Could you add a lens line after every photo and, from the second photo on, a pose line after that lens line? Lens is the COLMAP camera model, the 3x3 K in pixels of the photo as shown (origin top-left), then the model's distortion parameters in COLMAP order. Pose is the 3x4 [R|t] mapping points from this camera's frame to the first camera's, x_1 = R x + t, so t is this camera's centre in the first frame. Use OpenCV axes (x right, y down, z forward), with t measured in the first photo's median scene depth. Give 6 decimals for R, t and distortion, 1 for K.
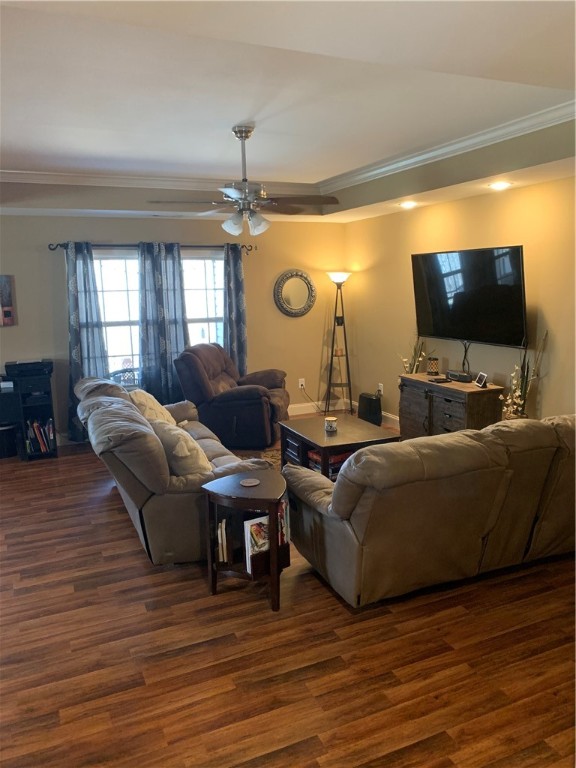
lens RADIAL K [[578.7, 0, 288.0], [0, 578.7, 384.0], [0, 0, 1]] dist [0.104938, -0.148891]
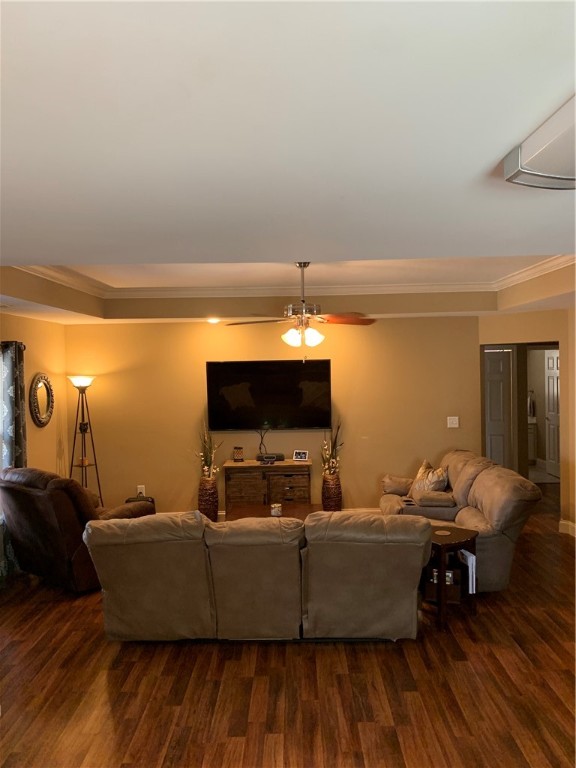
lens RADIAL K [[578.7, 0, 288.0], [0, 578.7, 384.0], [0, 0, 1]] dist [0.104938, -0.148891]
pose [[0.407467, -0.005238, 0.913205, -0.897340], [0.172534, 0.982416, -0.071349, -0.079276], [-0.896773, 0.186631, 0.401206, 0.468077]]
